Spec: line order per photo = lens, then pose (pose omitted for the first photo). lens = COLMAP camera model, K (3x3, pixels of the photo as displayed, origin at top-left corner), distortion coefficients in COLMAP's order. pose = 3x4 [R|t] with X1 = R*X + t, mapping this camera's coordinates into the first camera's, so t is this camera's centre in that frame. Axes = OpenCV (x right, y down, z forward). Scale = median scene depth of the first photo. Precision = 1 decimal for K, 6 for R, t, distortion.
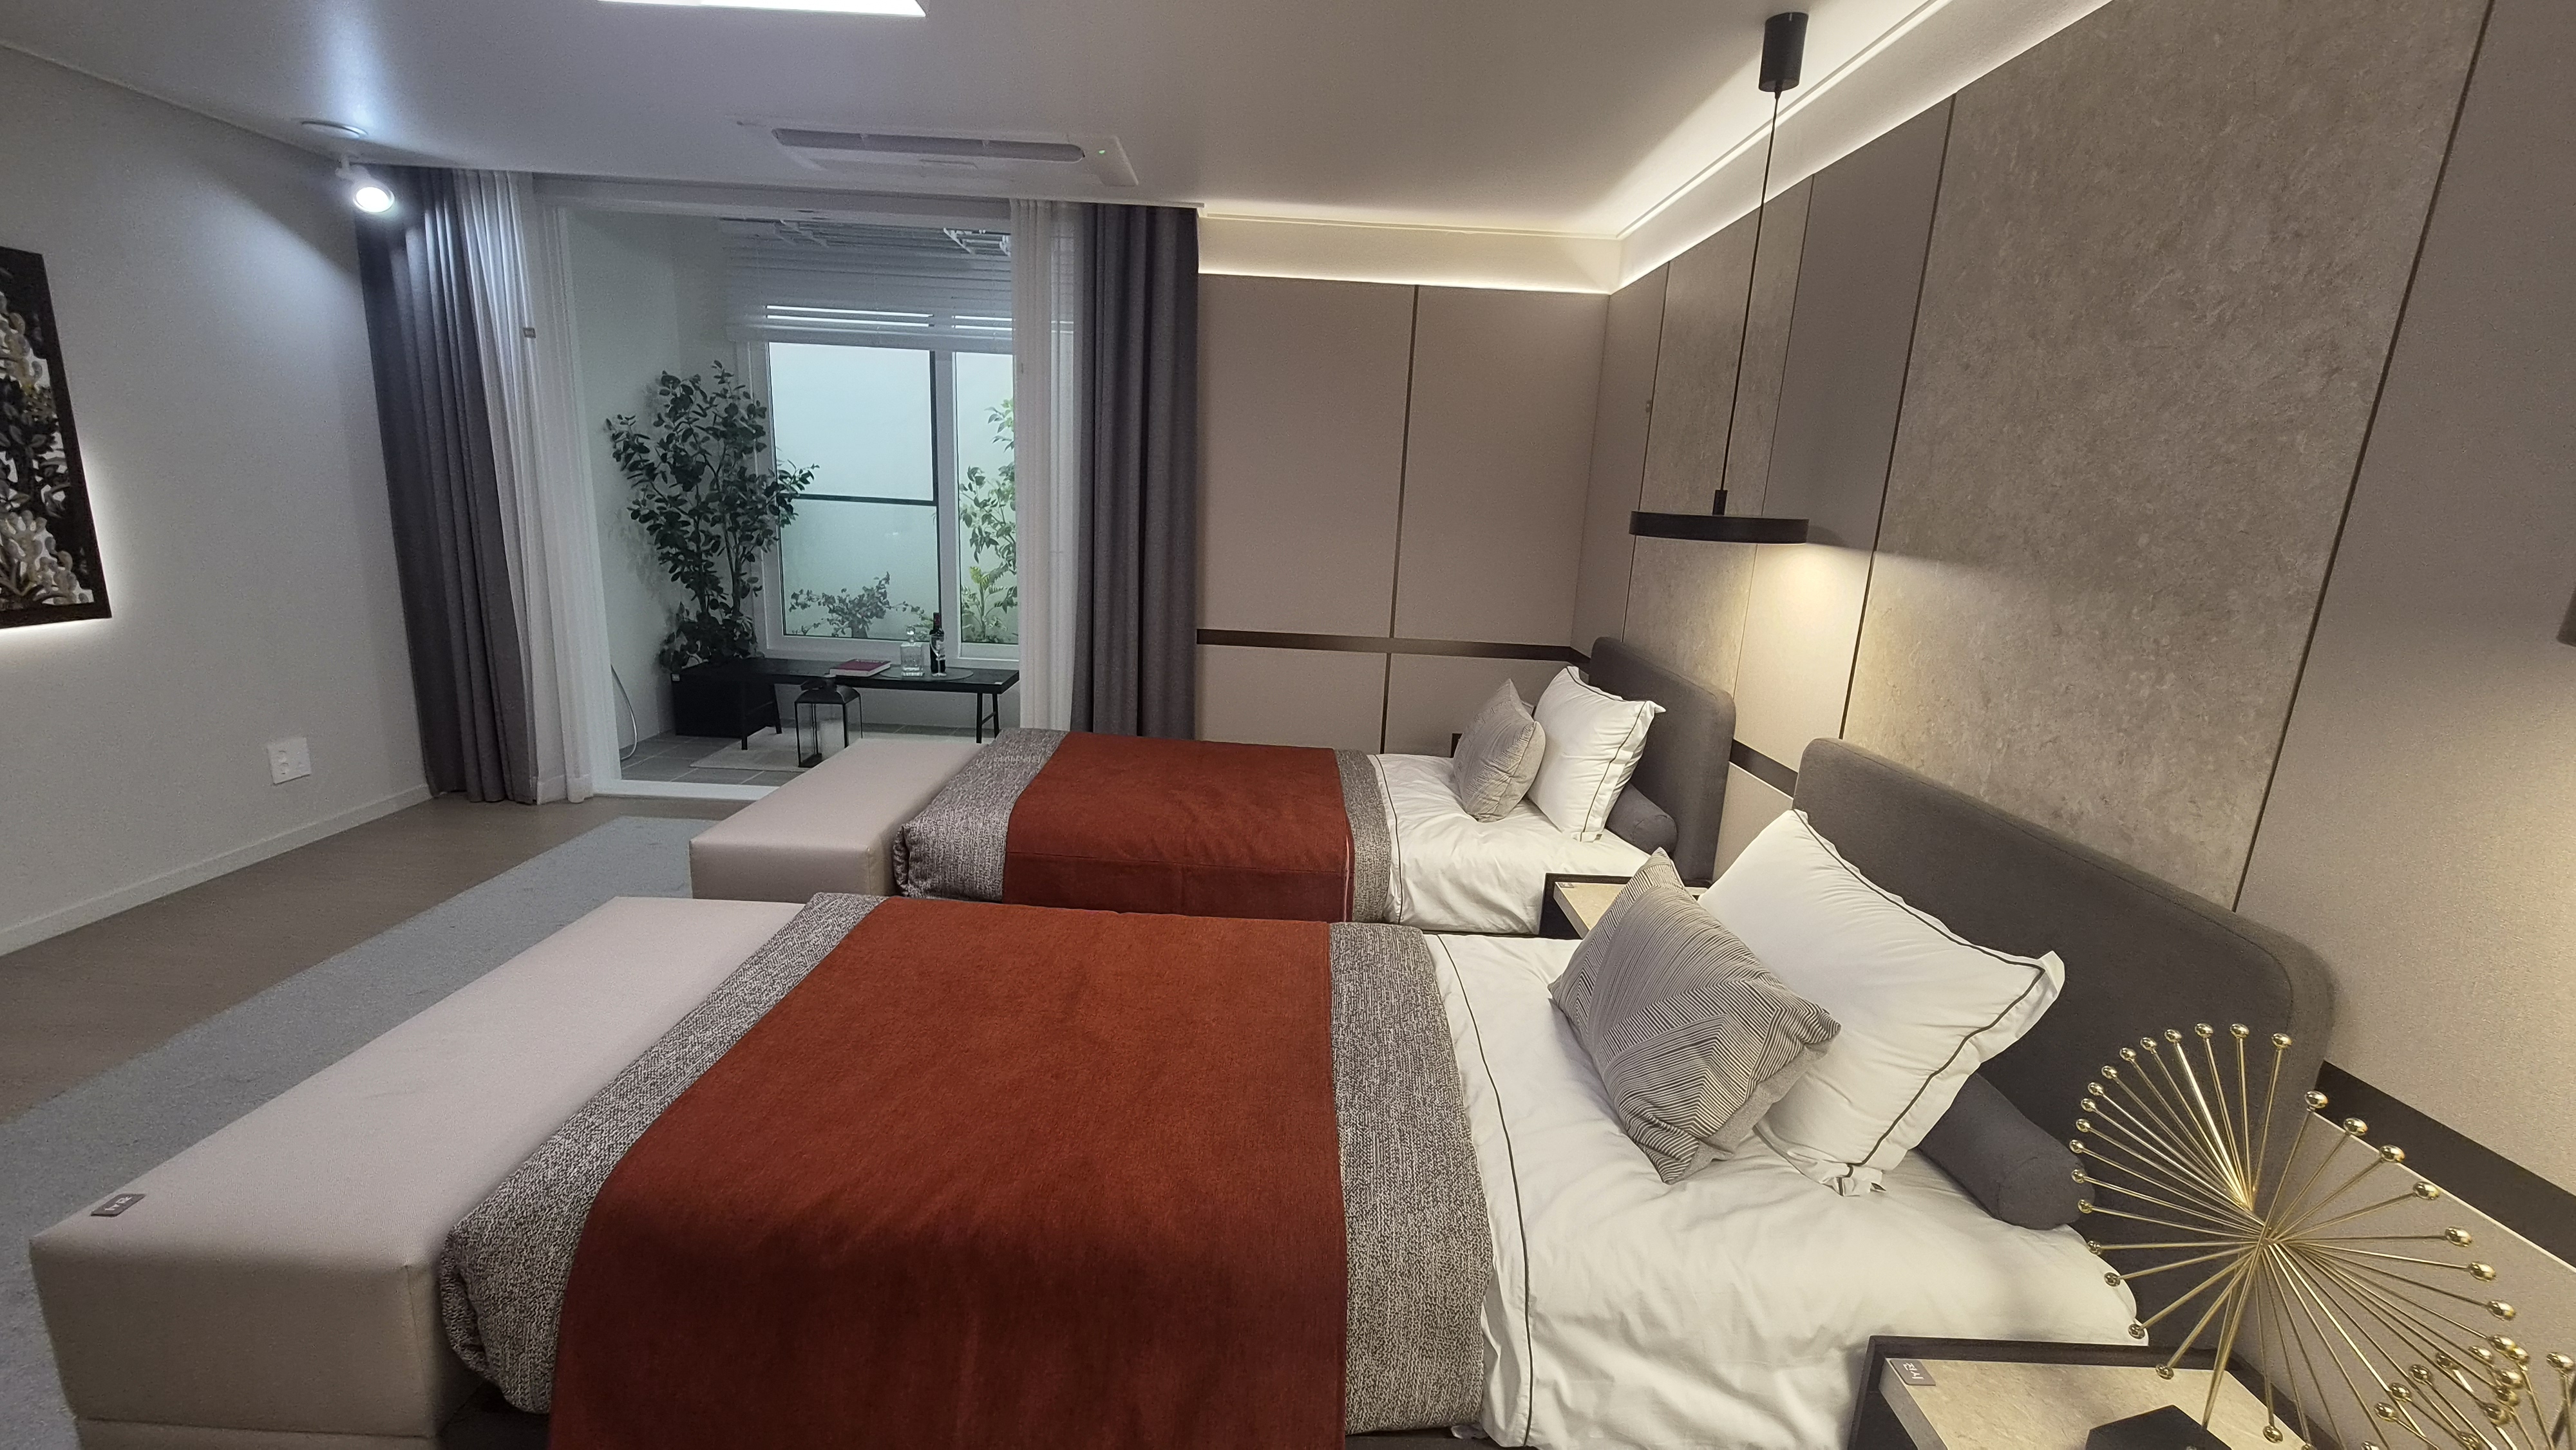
lens RADIAL K [[1050.3, 0, 1290.5], [0, 1050.3, 733.0], [0, 0, 1]] dist [0.000922, -0.000074]
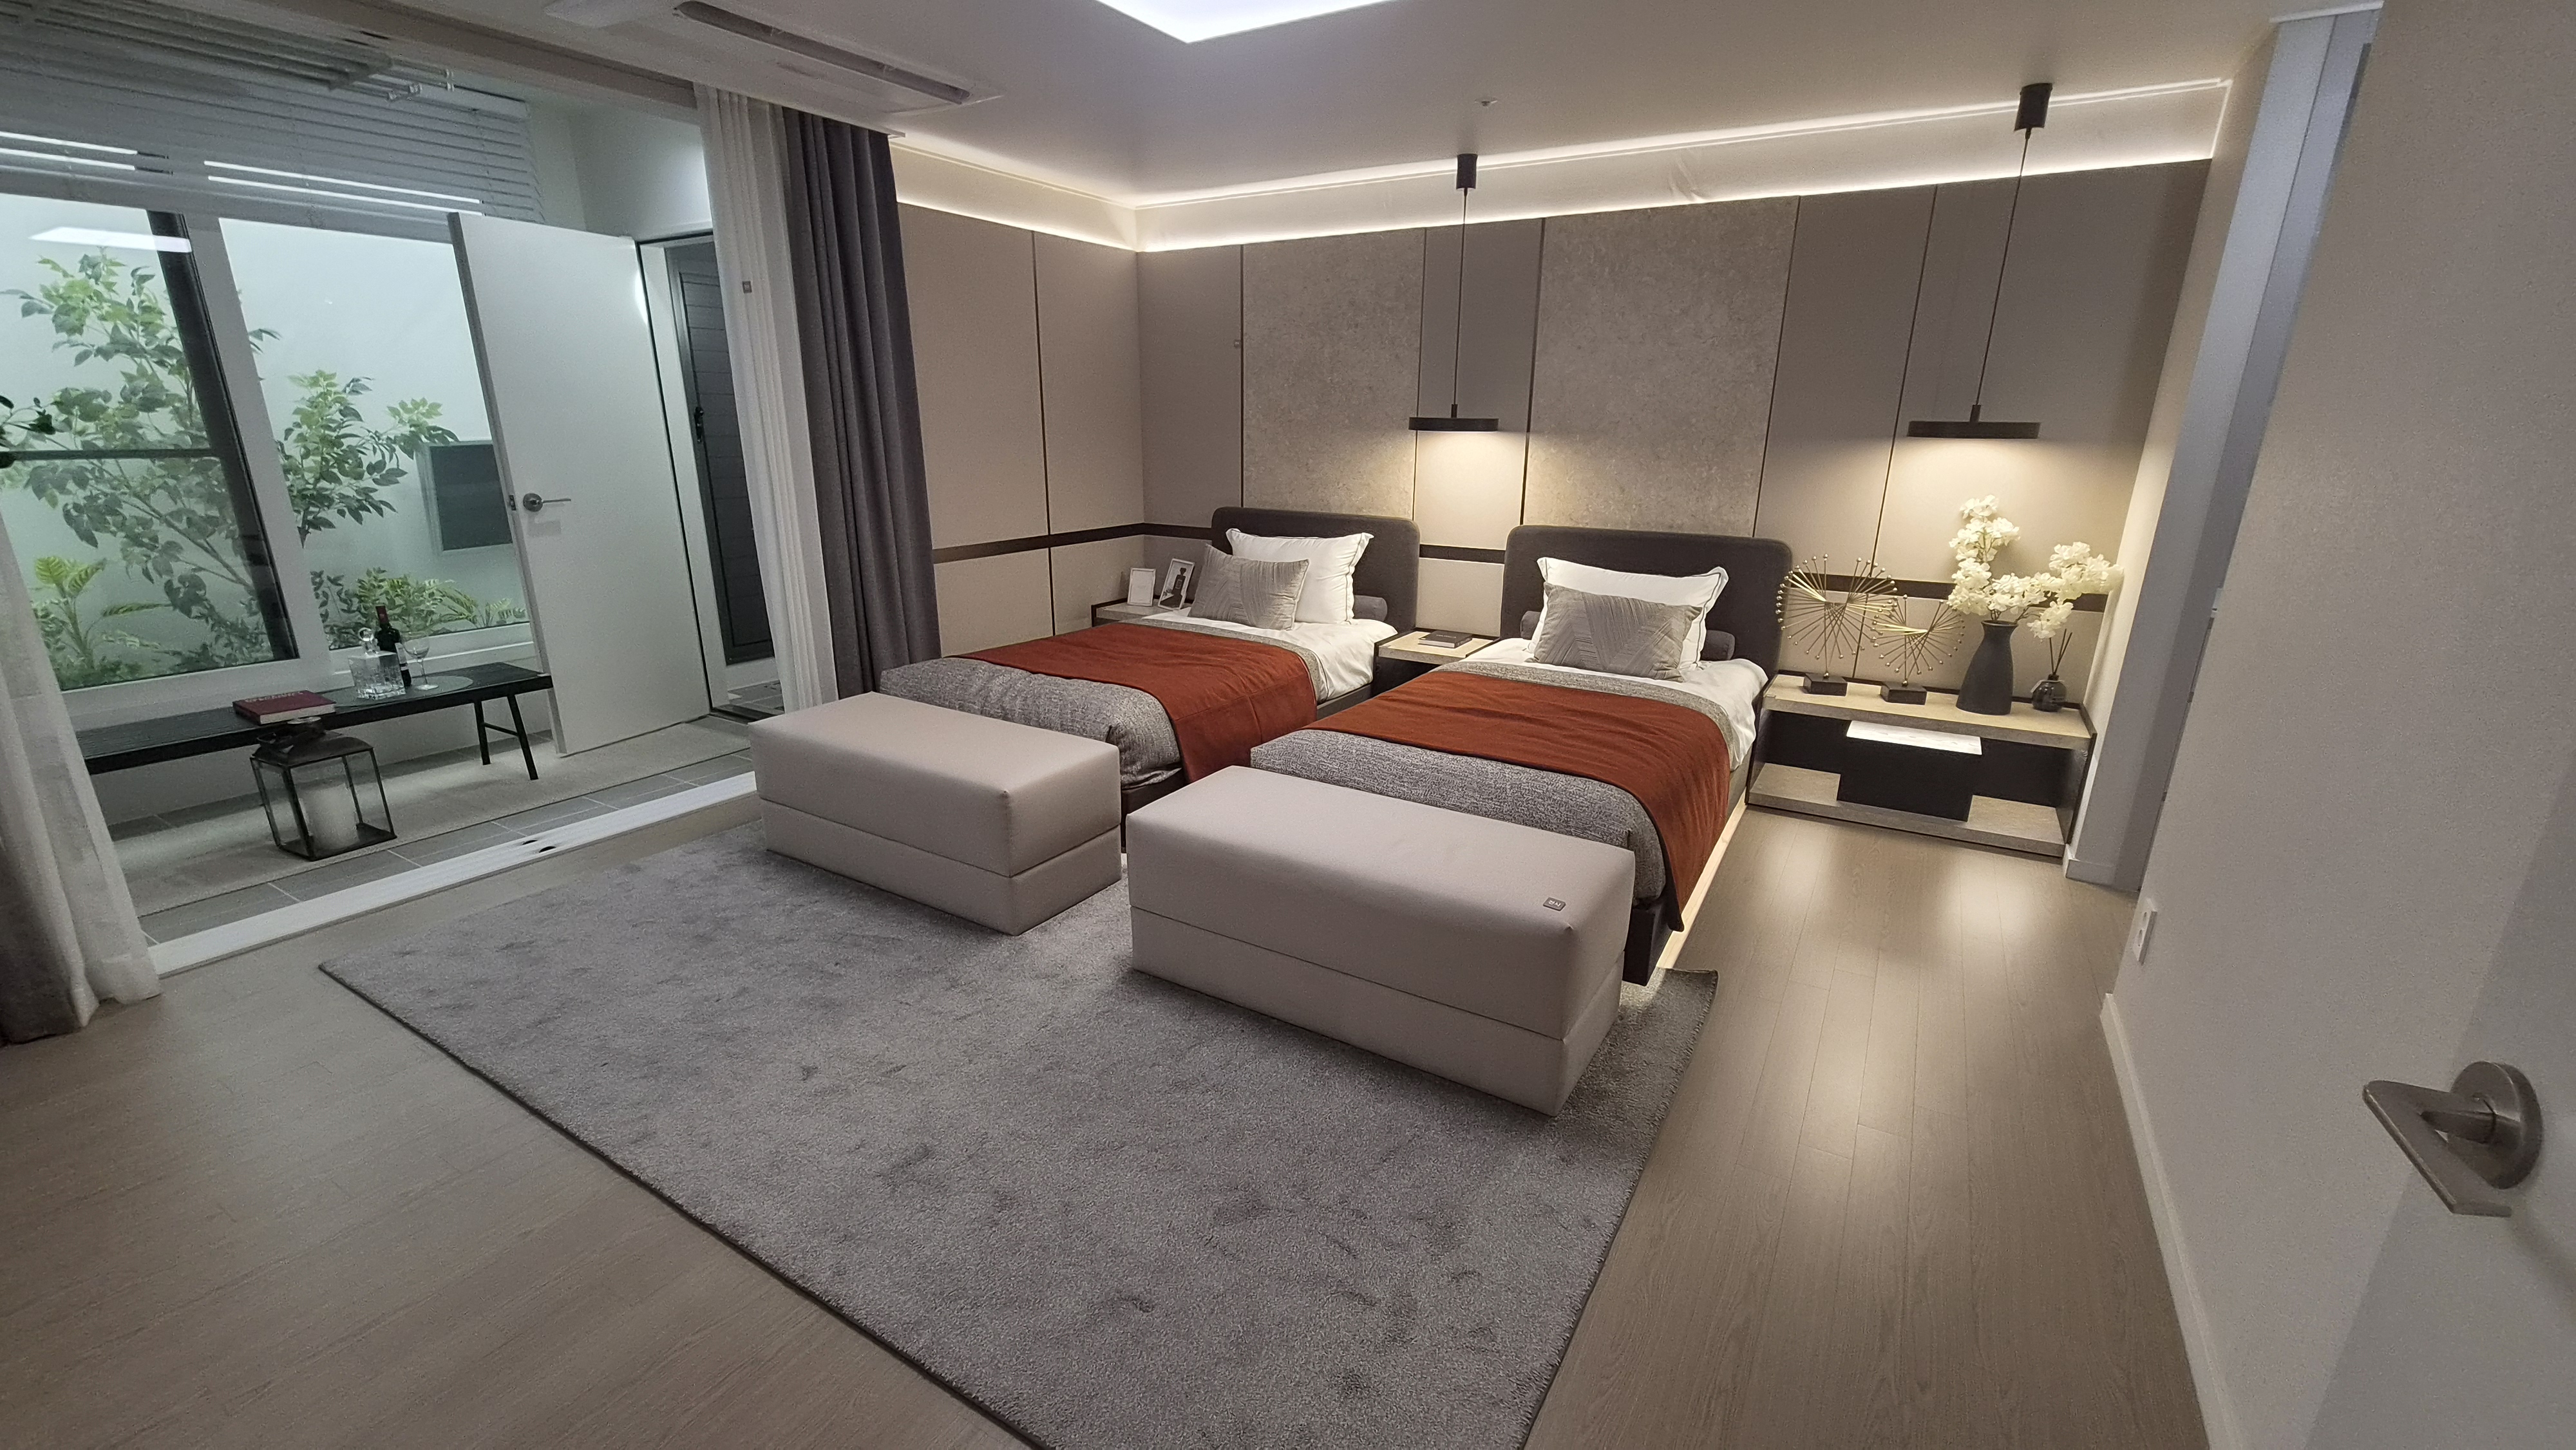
lens RADIAL K [[1050.3, 0, 1286.8], [0, 1050.3, 724.8], [0, 0, 1]] dist [0.000922, -0.000074]
pose [[0.527034, -0.282965, 0.801353, -1.123981], [0.208557, 0.957170, 0.200821, -0.098109], [-0.823857, 0.061288, 0.563475, 0.181577]]
